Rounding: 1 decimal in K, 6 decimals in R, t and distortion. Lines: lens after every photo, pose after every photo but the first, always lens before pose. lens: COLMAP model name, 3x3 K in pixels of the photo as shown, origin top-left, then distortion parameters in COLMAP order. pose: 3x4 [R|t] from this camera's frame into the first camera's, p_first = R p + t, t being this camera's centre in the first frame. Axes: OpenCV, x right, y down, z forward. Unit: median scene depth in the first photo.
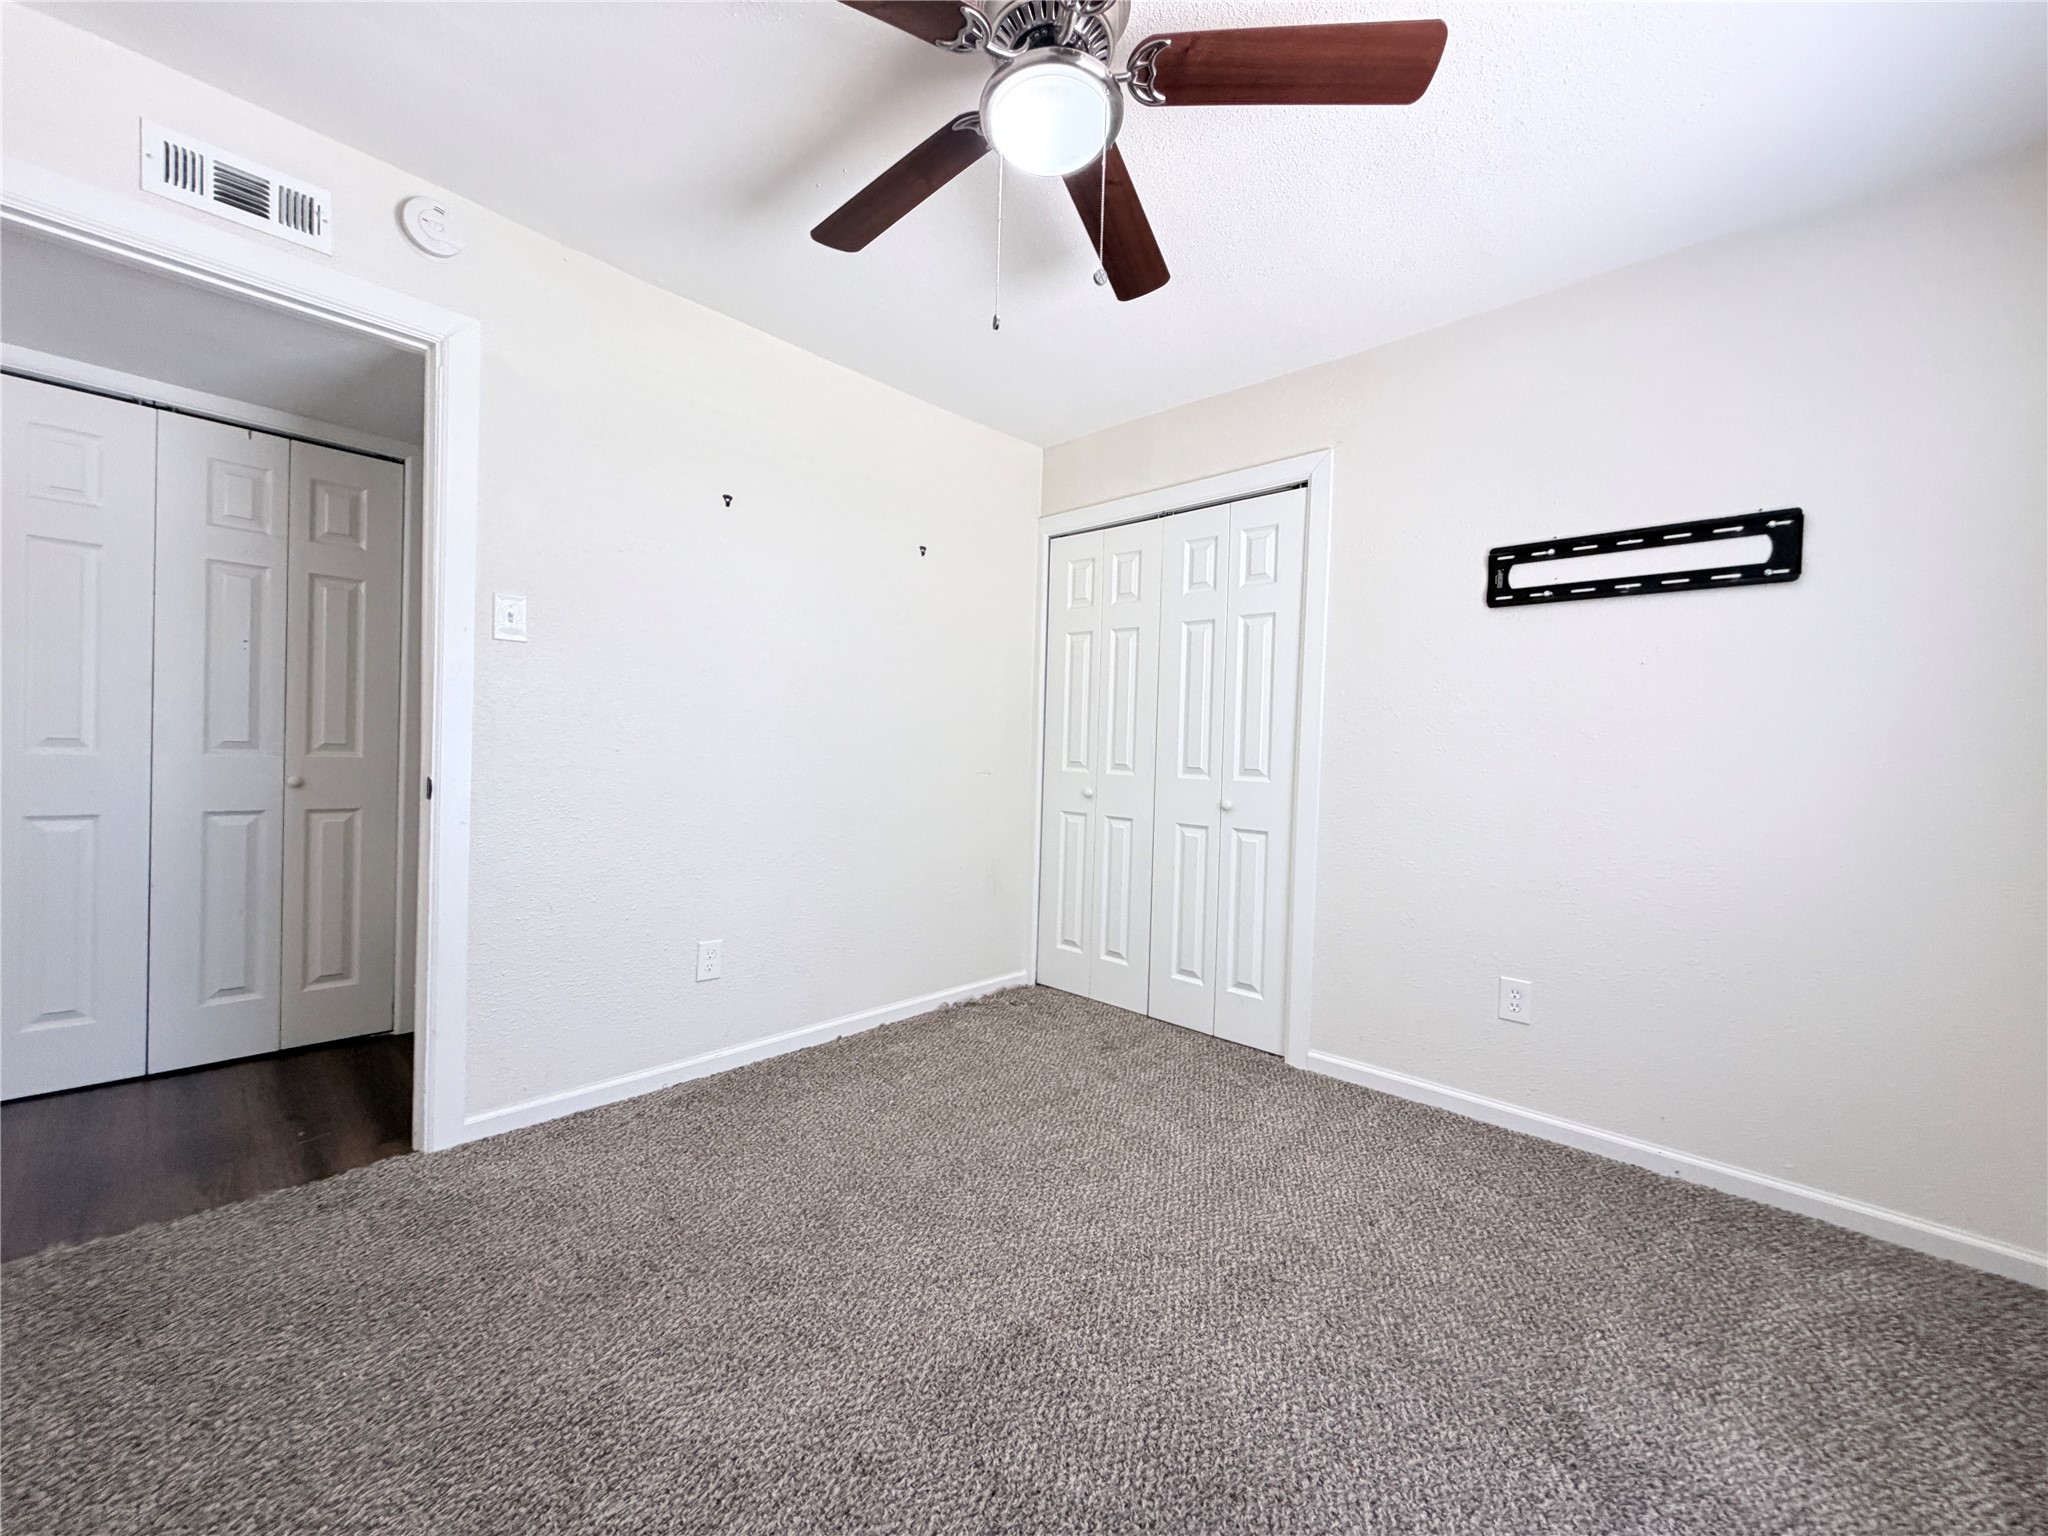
lens RADIAL K [[811.1, 0, 1014.9], [0, 811.1, 750.7], [0, 0, 1]] dist [0.000334, 0.000033]
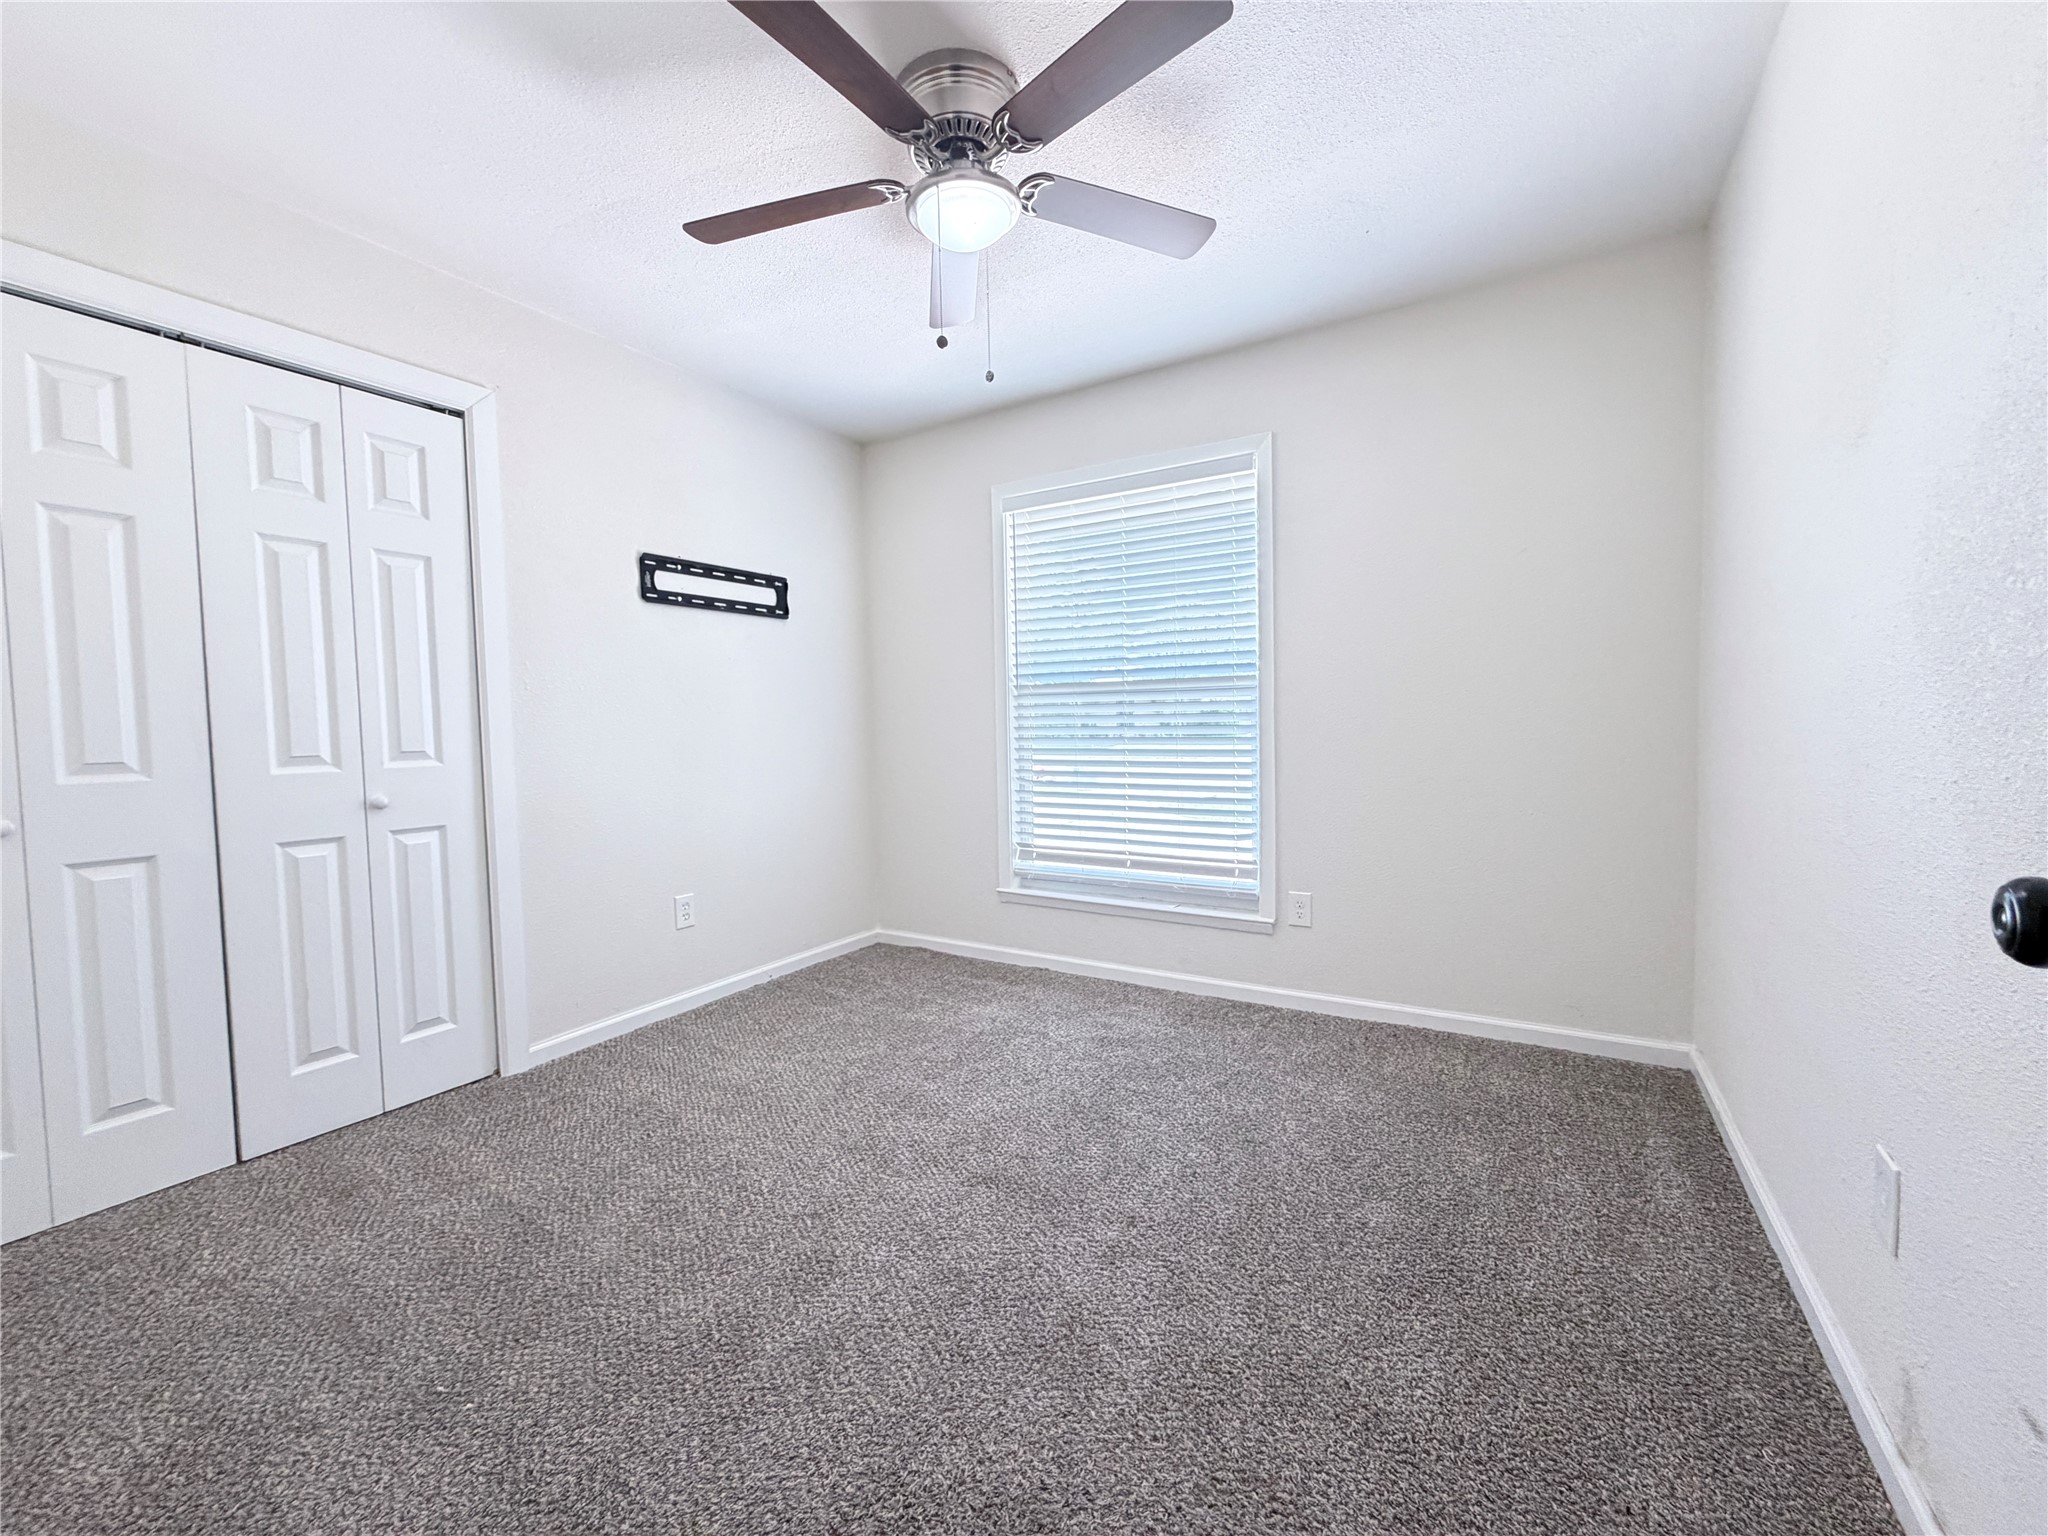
lens RADIAL K [[811.1, 0, 1014.9], [0, 811.1, 750.7], [0, 0, 1]] dist [0.000334, 0.000033]
pose [[-0.200226, -0.055102, 0.978199, -0.723831], [0.021254, 0.997938, 0.060564, -0.015920], [-0.979519, 0.032917, -0.198642, 0.710724]]
